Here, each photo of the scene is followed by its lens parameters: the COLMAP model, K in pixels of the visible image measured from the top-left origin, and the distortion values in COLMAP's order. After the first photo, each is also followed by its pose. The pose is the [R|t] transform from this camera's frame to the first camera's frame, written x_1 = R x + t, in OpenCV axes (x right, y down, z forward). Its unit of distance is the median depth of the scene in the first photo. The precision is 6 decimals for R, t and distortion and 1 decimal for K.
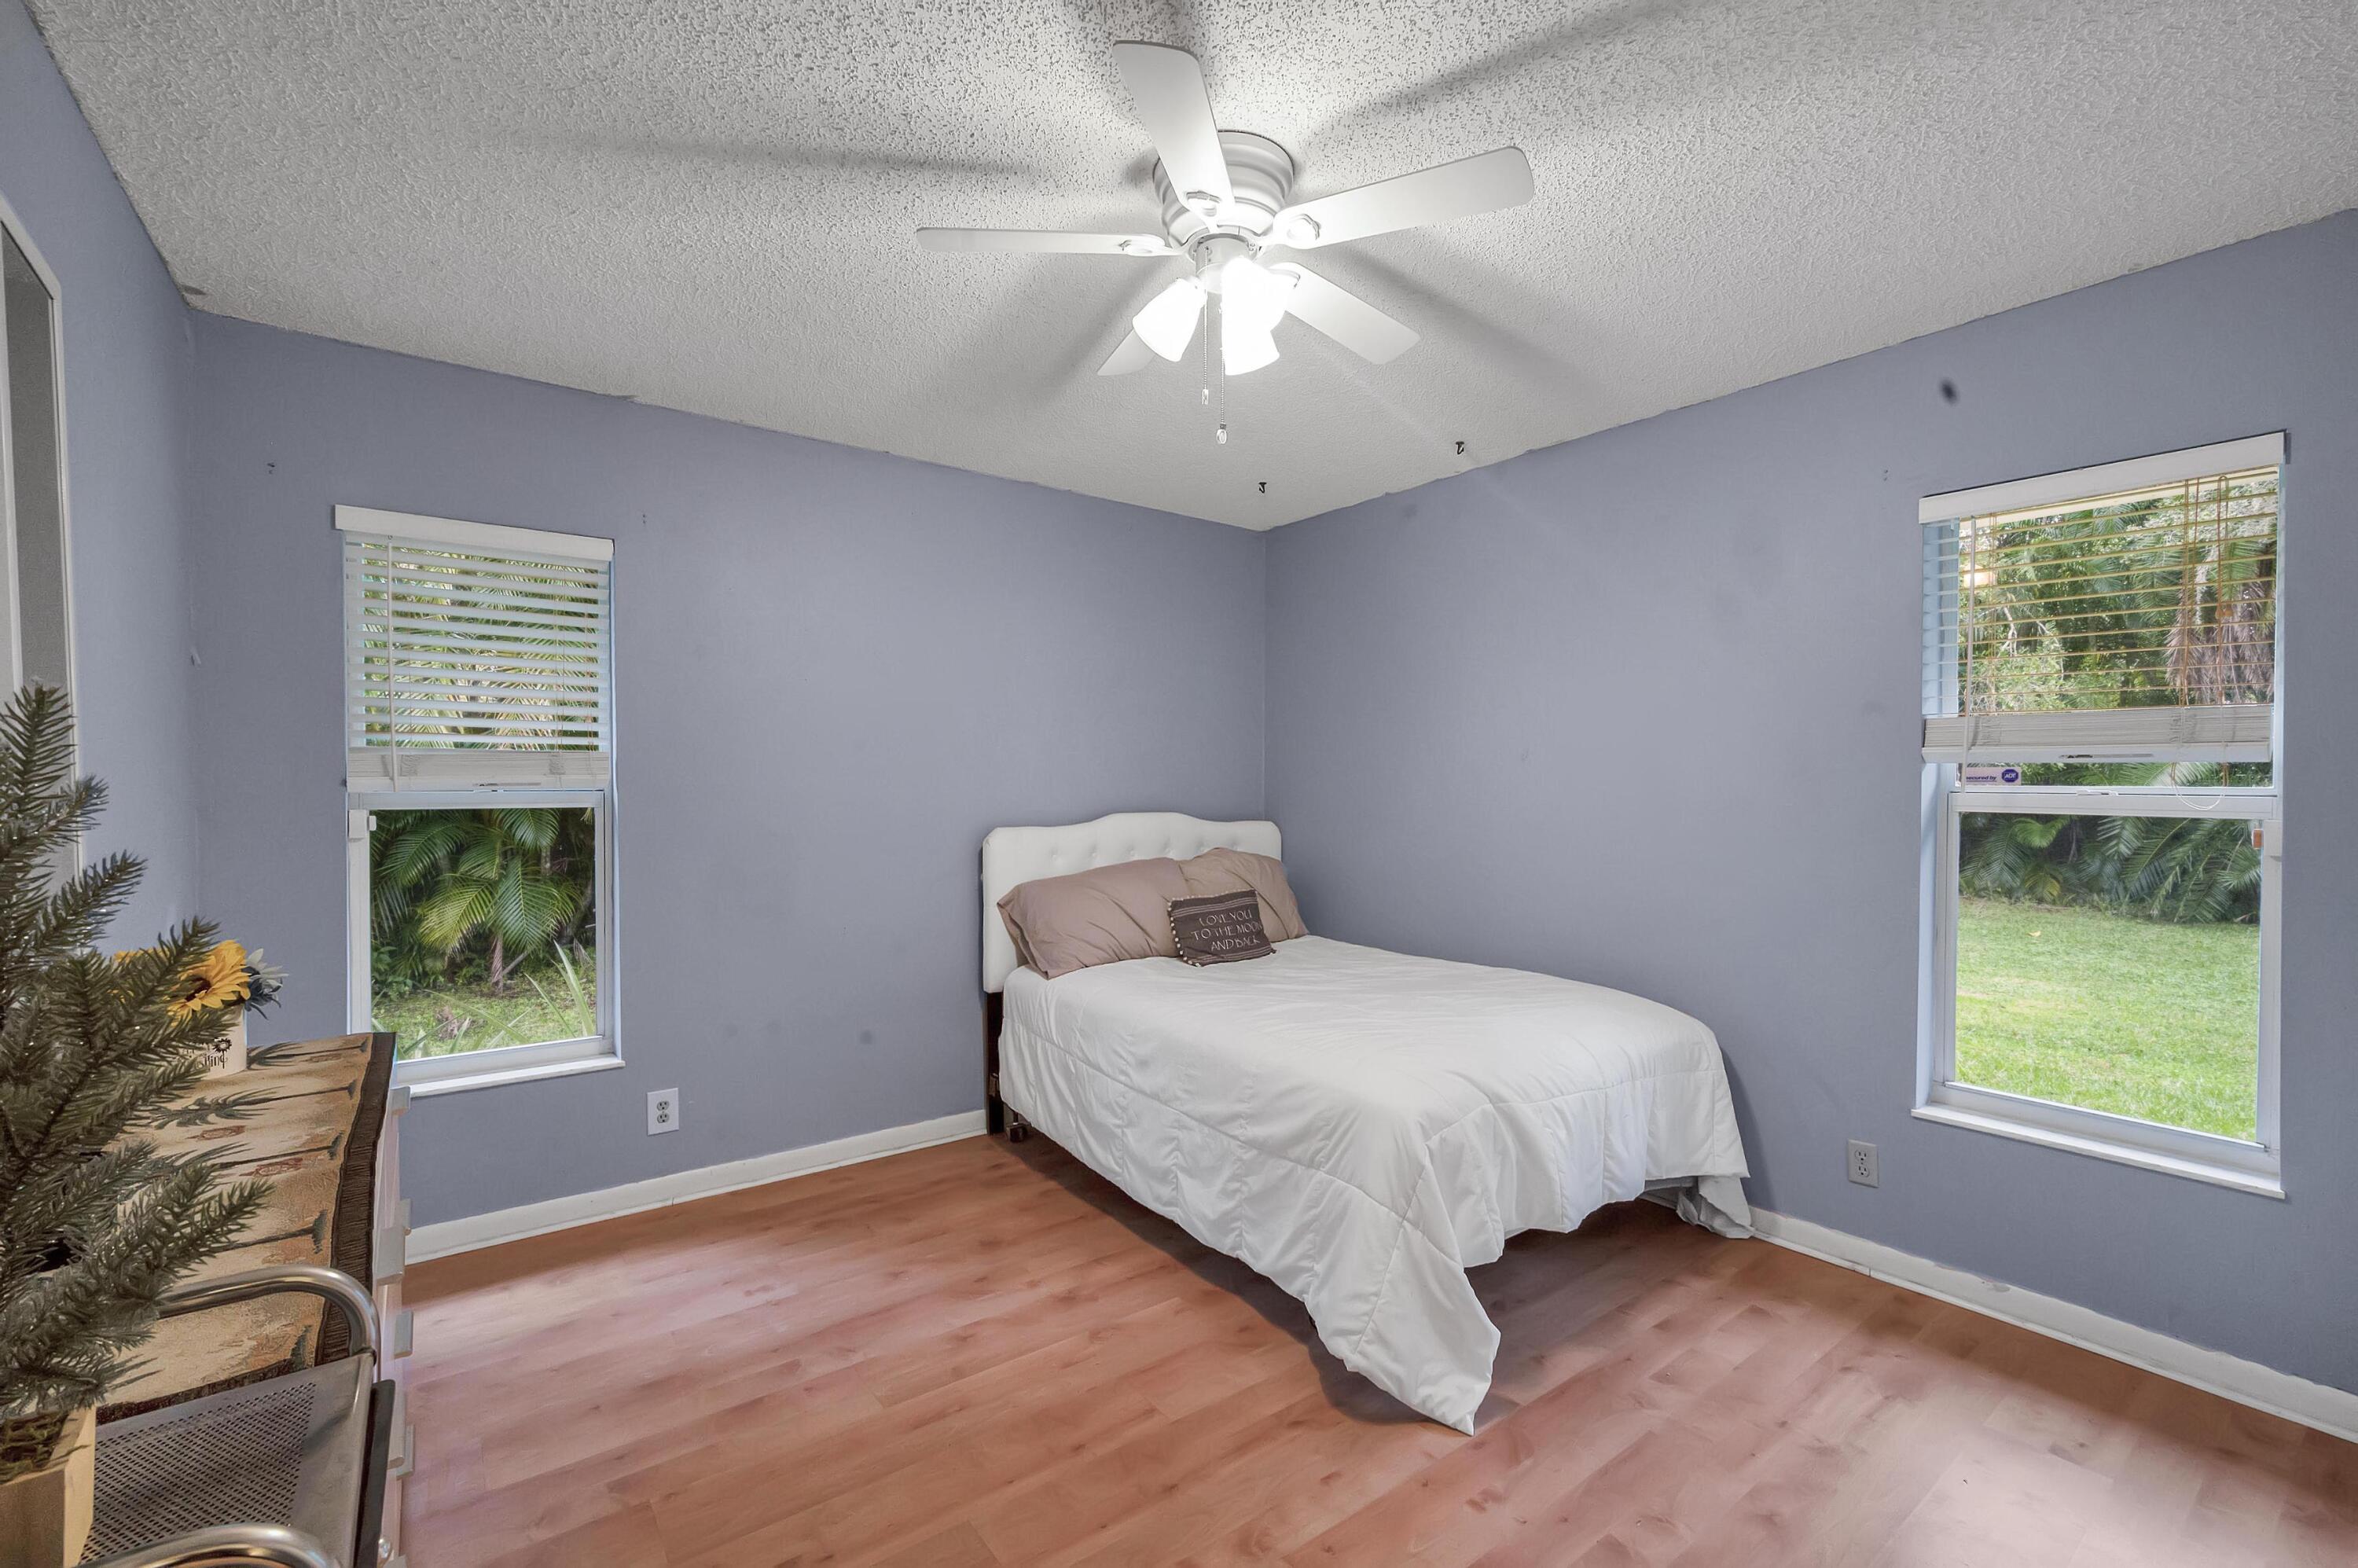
lens RADIAL K [[999.0, 0, 1185.5], [0, 999.0, 786.1], [0, 0, 1]] dist [-0.003630, -0.000306]
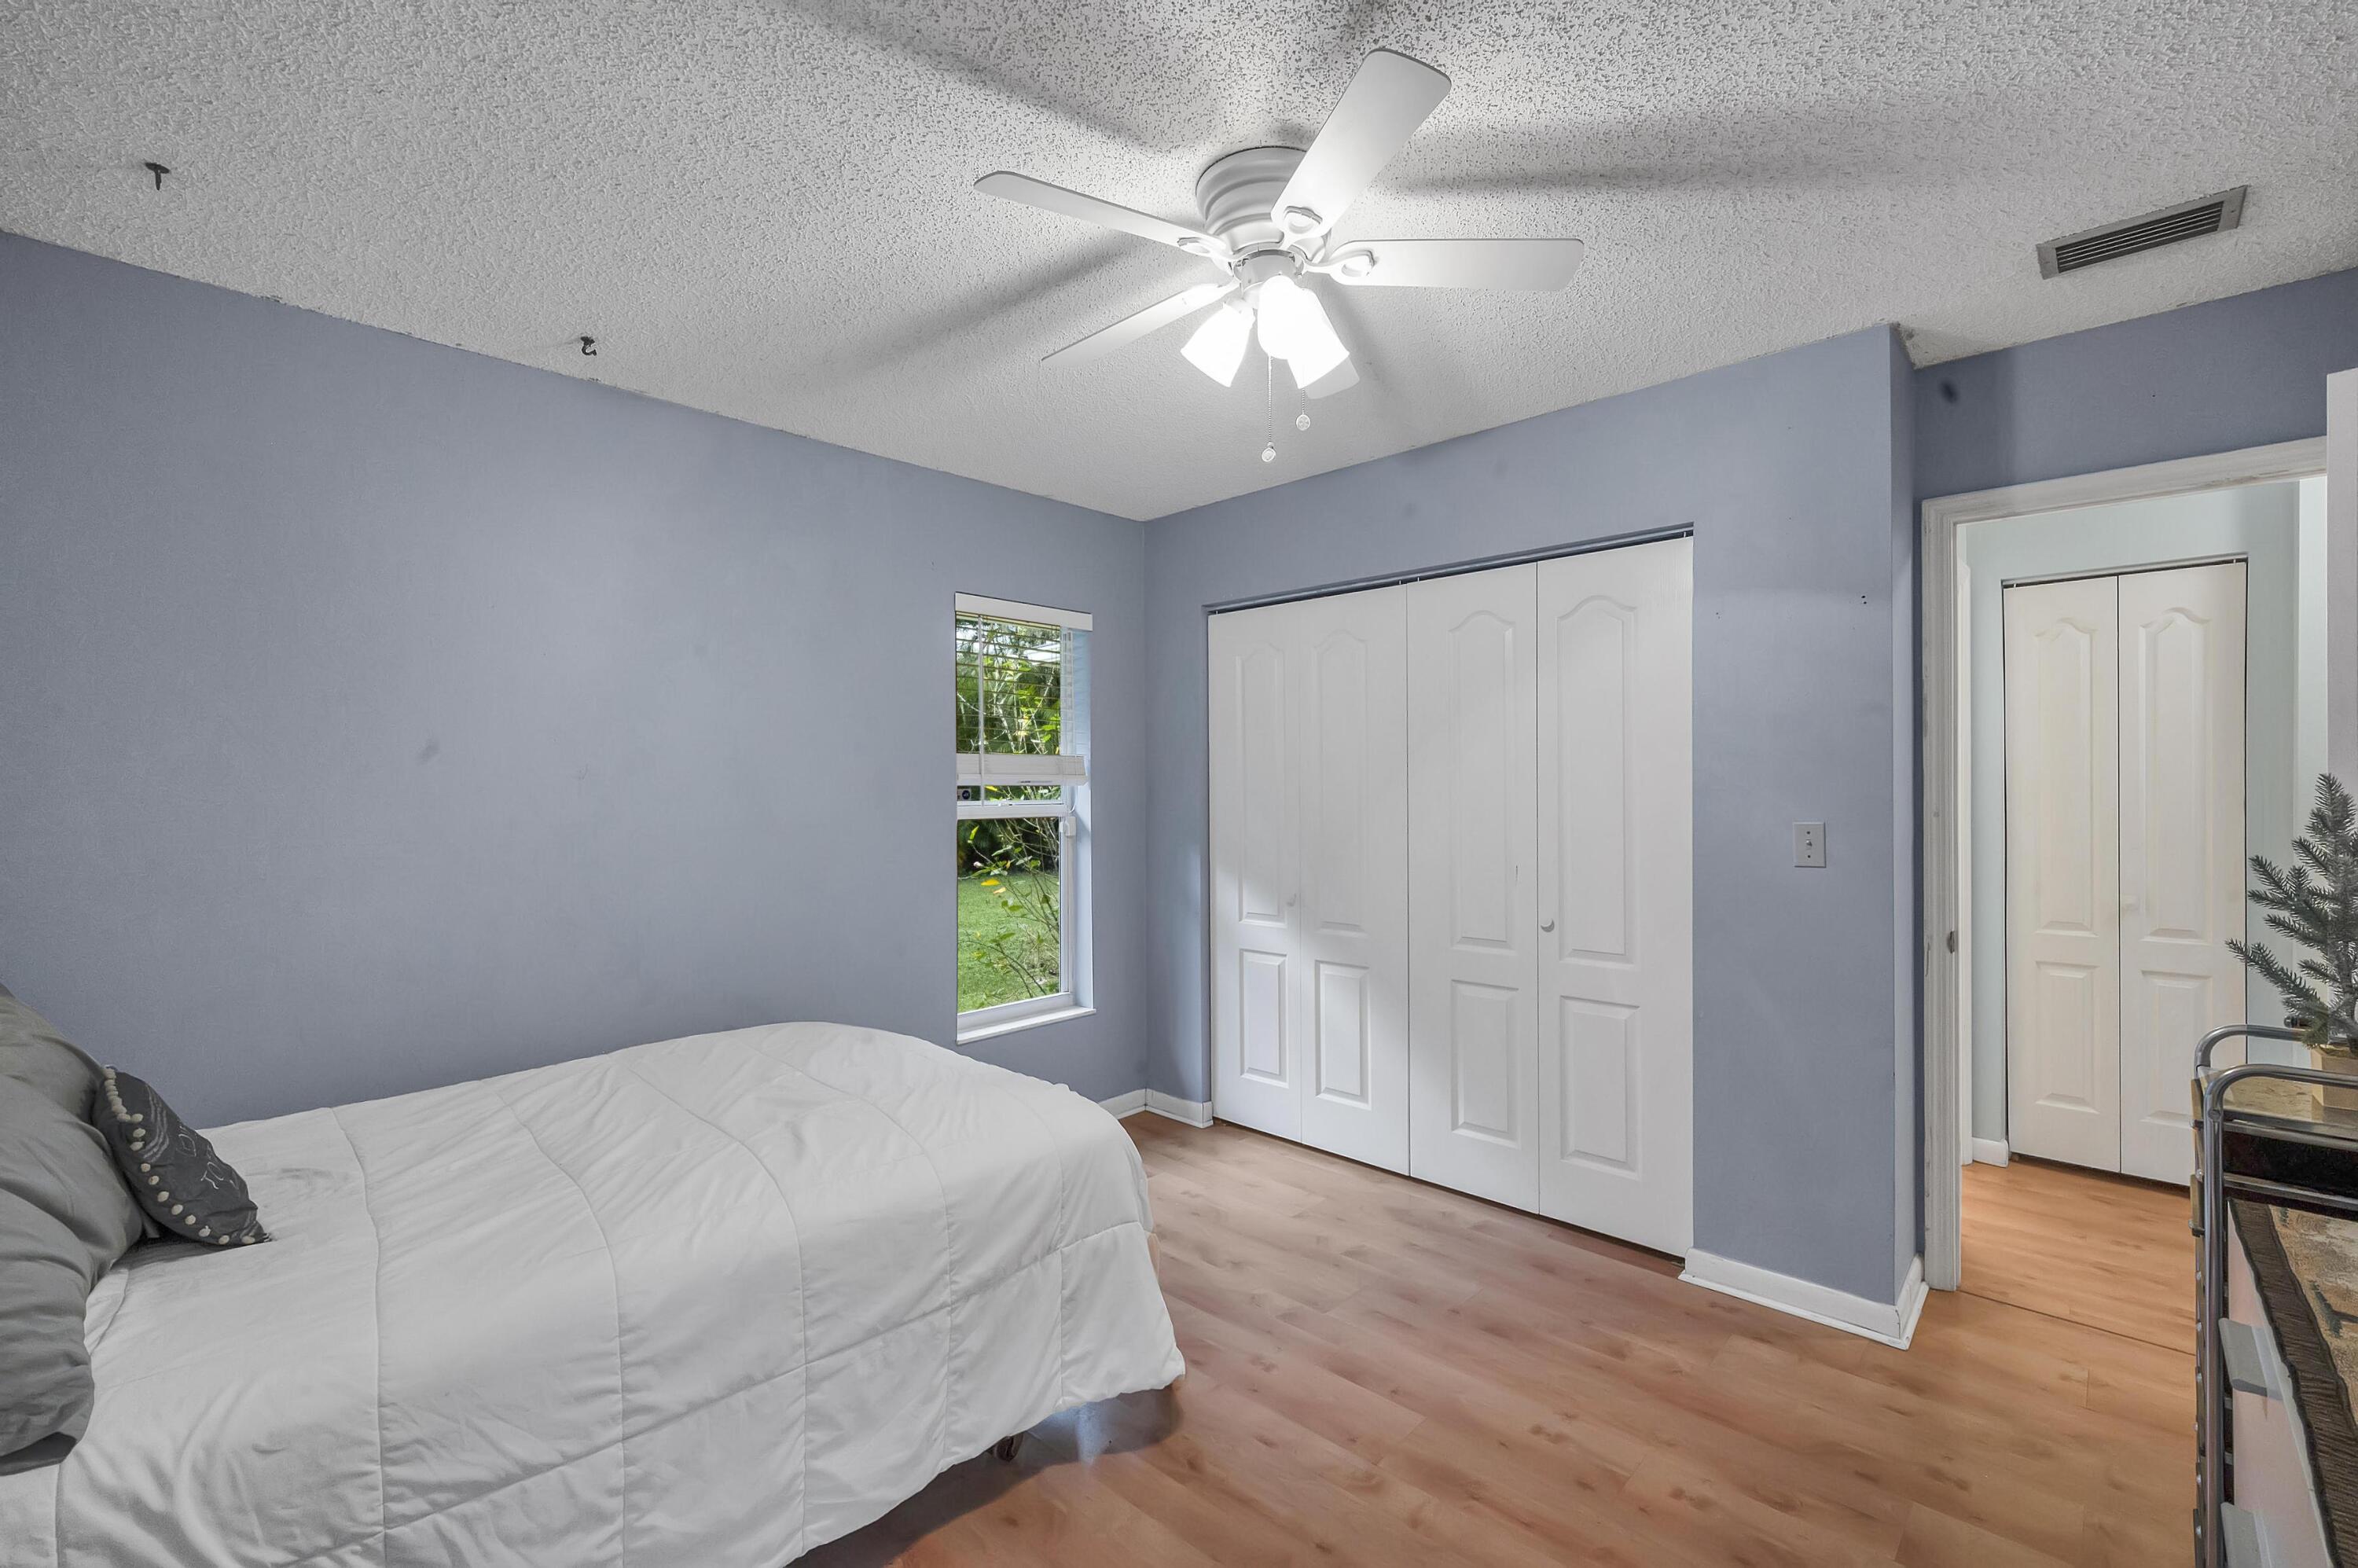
lens RADIAL K [[999.0, 0, 1189.3], [0, 999.0, 787.9], [0, 0, 1]] dist [-0.003630, -0.000306]
pose [[-0.164666, -0.003171, 0.986344, -0.741704], [0.012140, 0.999913, 0.005241, -0.025477], [-0.986275, 0.012838, -0.164613, 1.011399]]
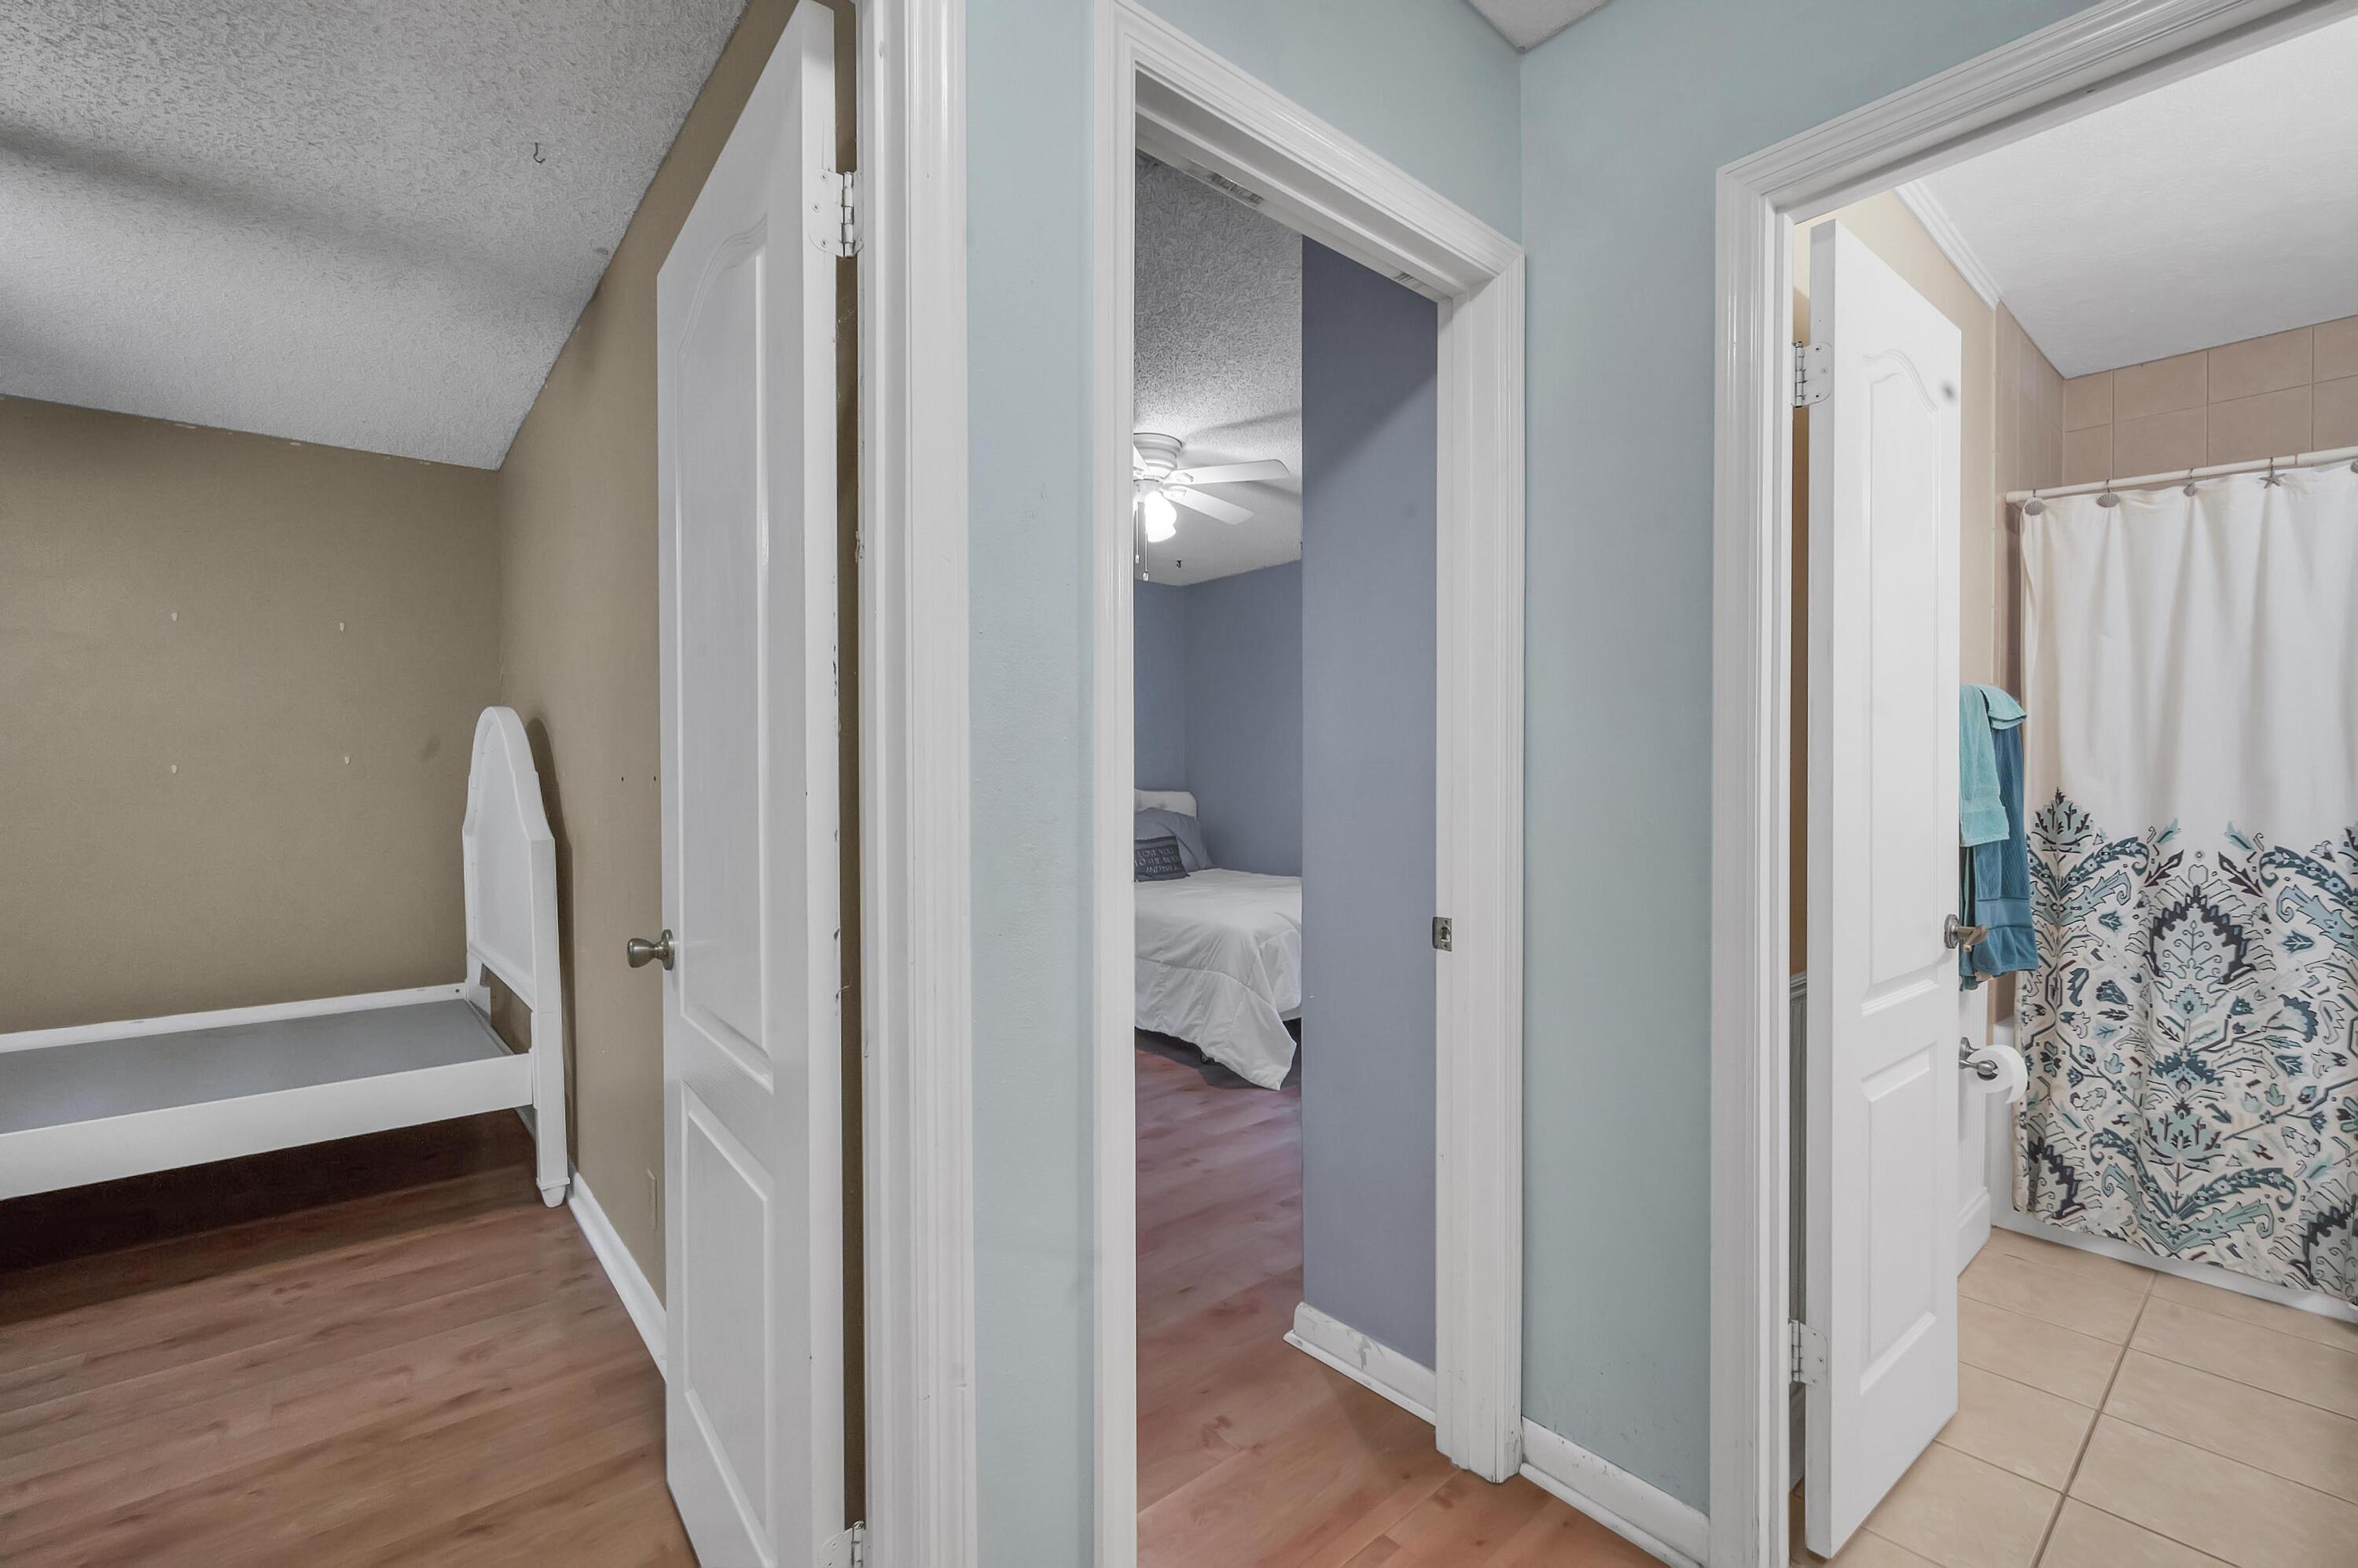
lens RADIAL K [[999.0, 0, 1178.3], [0, 999.0, 784.9], [0, 0, 1]] dist [-0.003630, -0.000306]
pose [[0.998750, -0.004633, 0.049775, -0.000052], [0.004693, 0.999988, -0.001086, 0.051733], [-0.049769, 0.001318, 0.998760, -0.792164]]
